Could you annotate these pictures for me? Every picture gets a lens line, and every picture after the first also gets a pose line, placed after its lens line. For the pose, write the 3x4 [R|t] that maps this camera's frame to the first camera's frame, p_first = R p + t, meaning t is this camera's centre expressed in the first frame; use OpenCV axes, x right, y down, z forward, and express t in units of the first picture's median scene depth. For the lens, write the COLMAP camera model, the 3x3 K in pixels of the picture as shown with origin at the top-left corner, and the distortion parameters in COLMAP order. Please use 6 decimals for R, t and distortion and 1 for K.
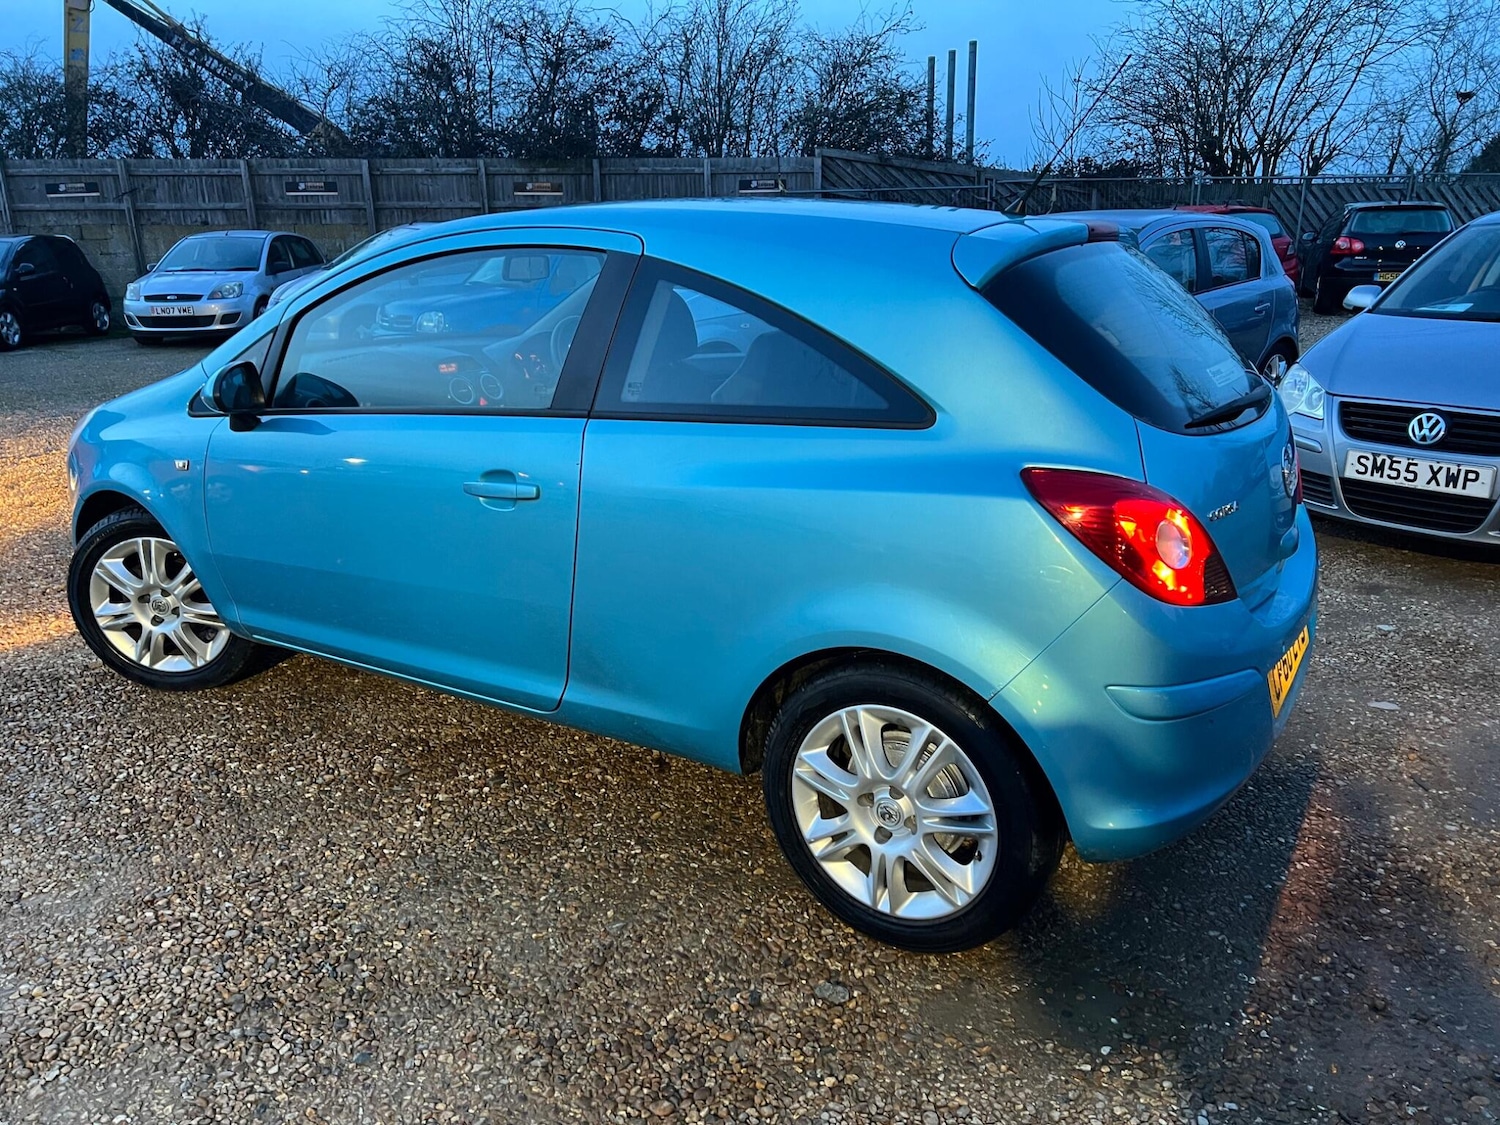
lens RADIAL K [[1097.2, 0, 750.4], [0, 1097.2, 555.7], [0, 0, 1]] dist [0.054675, -0.057927]
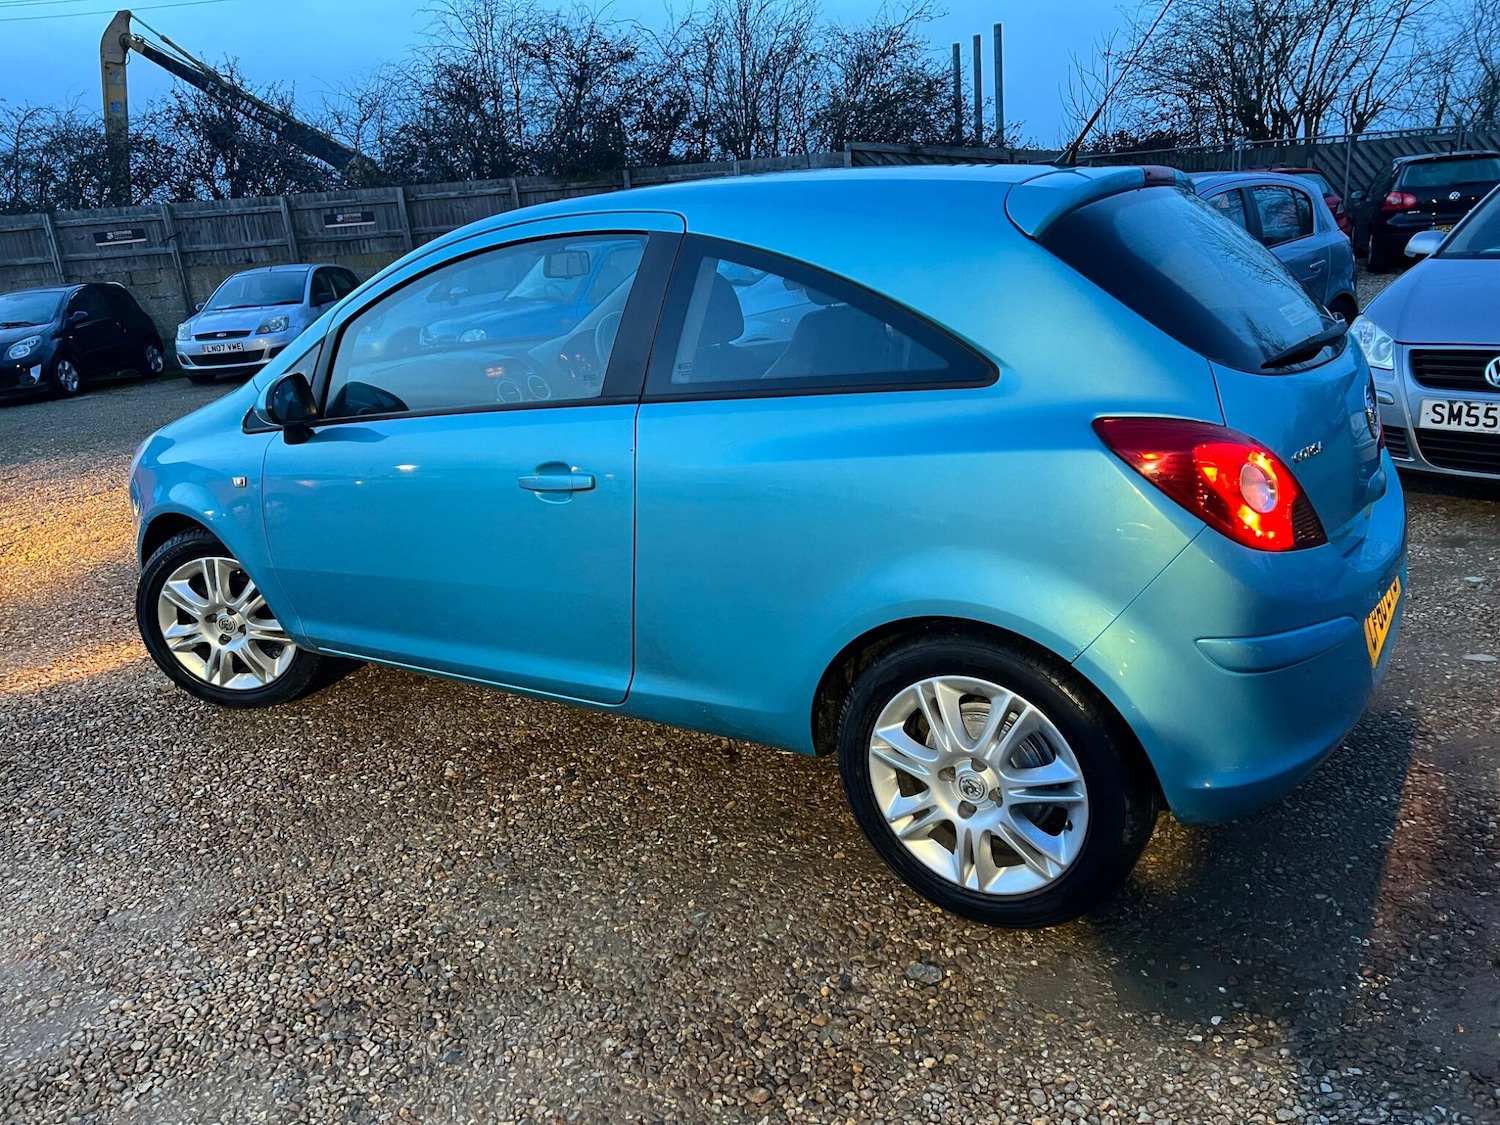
lens RADIAL K [[1097.2, 0, 752.9], [0, 1097.2, 562.1], [0, 0, 1]] dist [0.054675, -0.057927]
pose [[0.997368, -0.057907, -0.043637, -0.008331], [0.057940, 0.998320, -0.000504, 0.017236], [0.043593, -0.002026, 0.999047, 0.015742]]
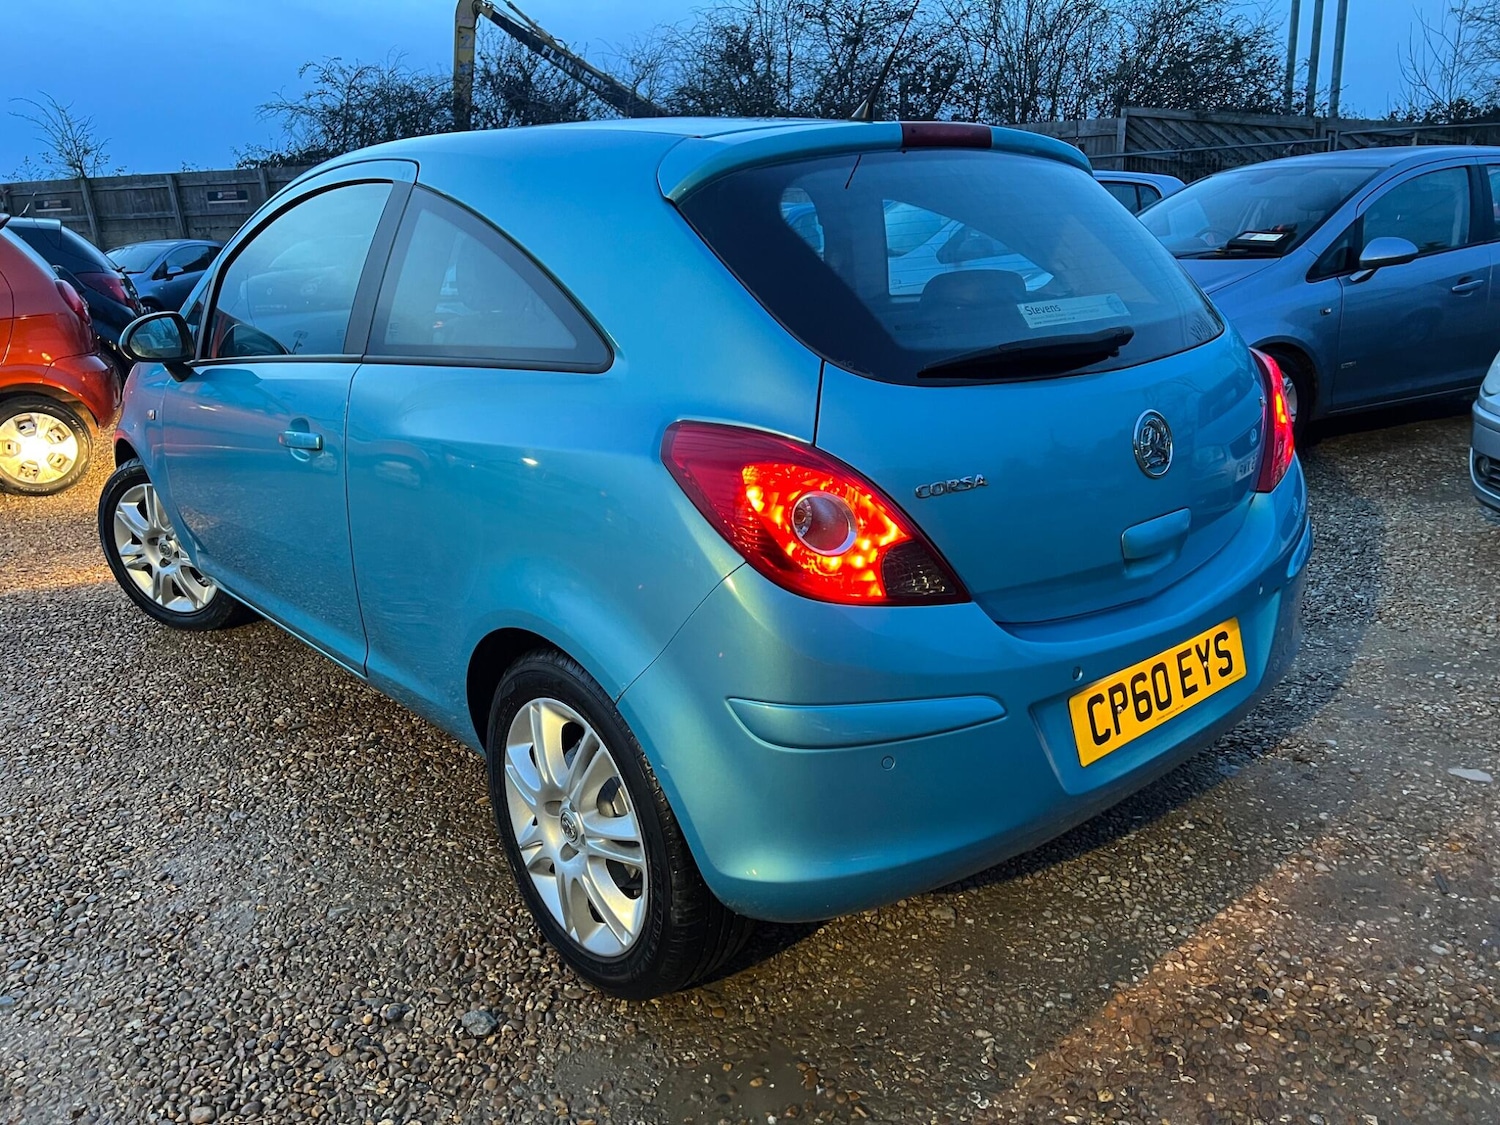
lens RADIAL K [[1097.2, 0, 756.2], [0, 1097.2, 564.9], [0, 0, 1]] dist [0.054675, -0.057927]
pose [[0.954105, 0.060093, -0.293381, 0.332199], [-0.054267, 0.998135, 0.027965, -0.000101], [0.294515, -0.010761, 0.955586, 0.151682]]
